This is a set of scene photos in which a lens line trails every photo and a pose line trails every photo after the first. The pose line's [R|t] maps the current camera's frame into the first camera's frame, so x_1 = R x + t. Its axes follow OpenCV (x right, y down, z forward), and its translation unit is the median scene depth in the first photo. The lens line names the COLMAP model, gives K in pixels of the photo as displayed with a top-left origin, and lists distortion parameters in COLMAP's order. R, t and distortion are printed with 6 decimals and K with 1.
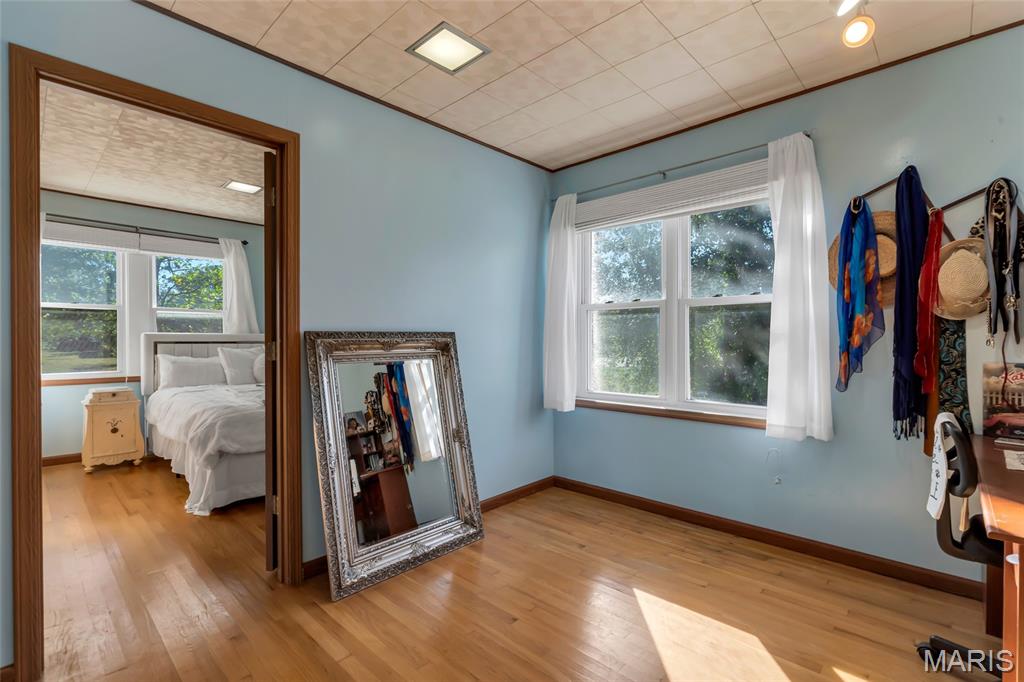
lens RADIAL K [[470.7, 0, 512.1], [0, 470.7, 339.9], [0, 0, 1]] dist [0.001047, 0.000143]
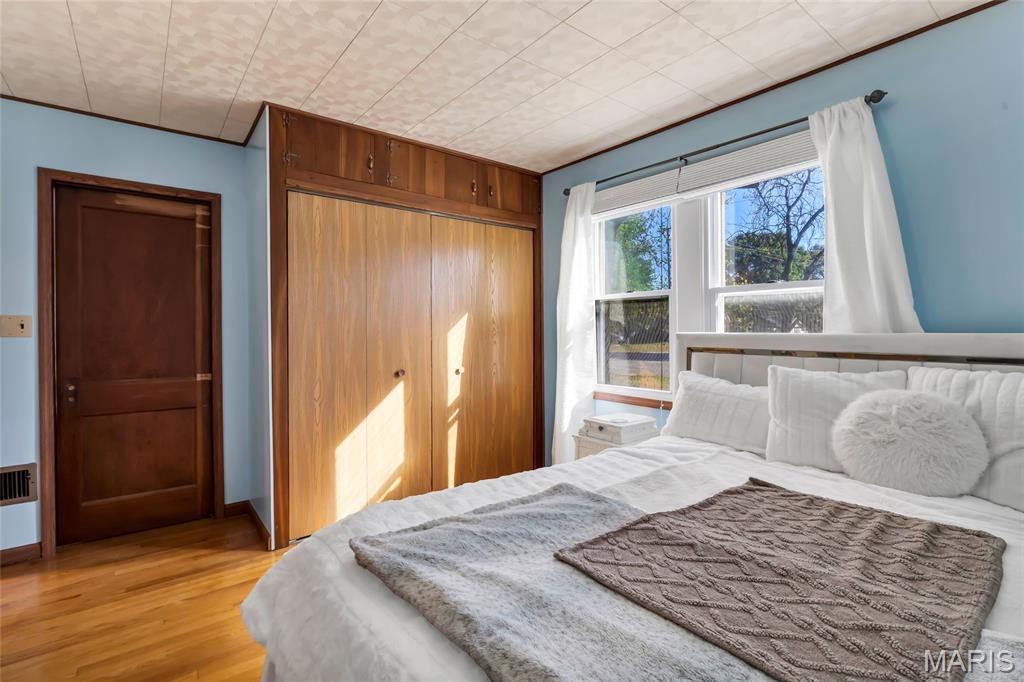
lens RADIAL K [[470.7, 0, 505.4], [0, 470.7, 335.2], [0, 0, 1]] dist [0.001047, 0.000143]
pose [[-0.147928, 0.009347, -0.988954, -0.144999], [-0.002433, 0.999949, 0.009815, -0.015120], [0.988995, 0.003858, -0.147898, 0.796682]]
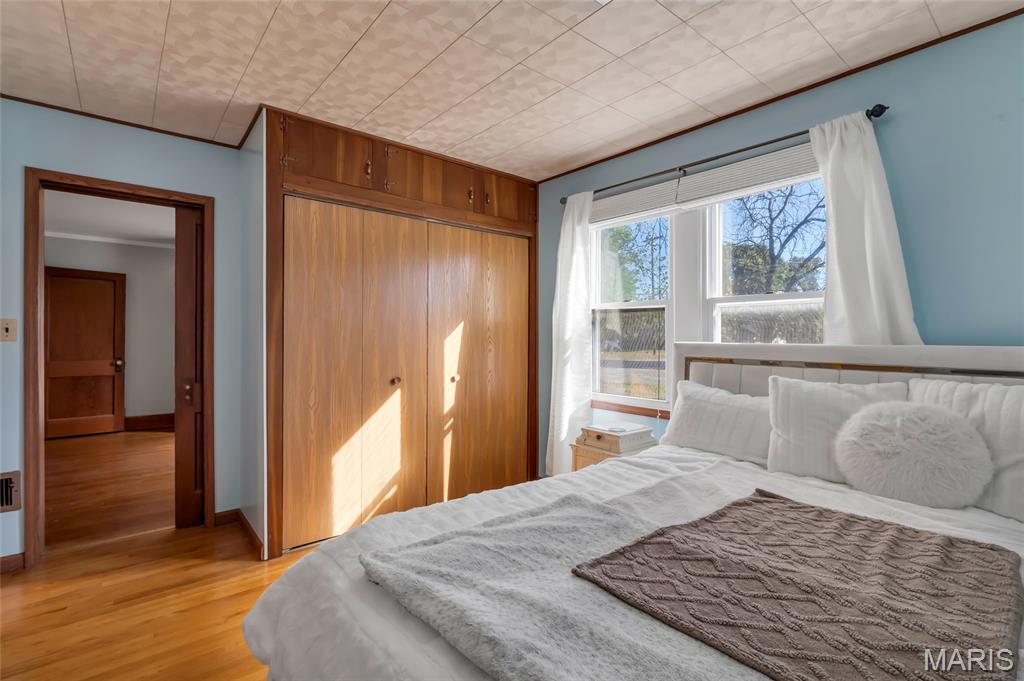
lens RADIAL K [[470.7, 0, 512.1], [0, 470.7, 341.9], [0, 0, 1]] dist [0.001047, 0.000143]
pose [[-0.124146, 0.005735, -0.992247, -0.147698], [-0.011001, 0.999914, 0.007156, -0.015682], [0.992203, 0.011804, -0.124072, 0.789320]]
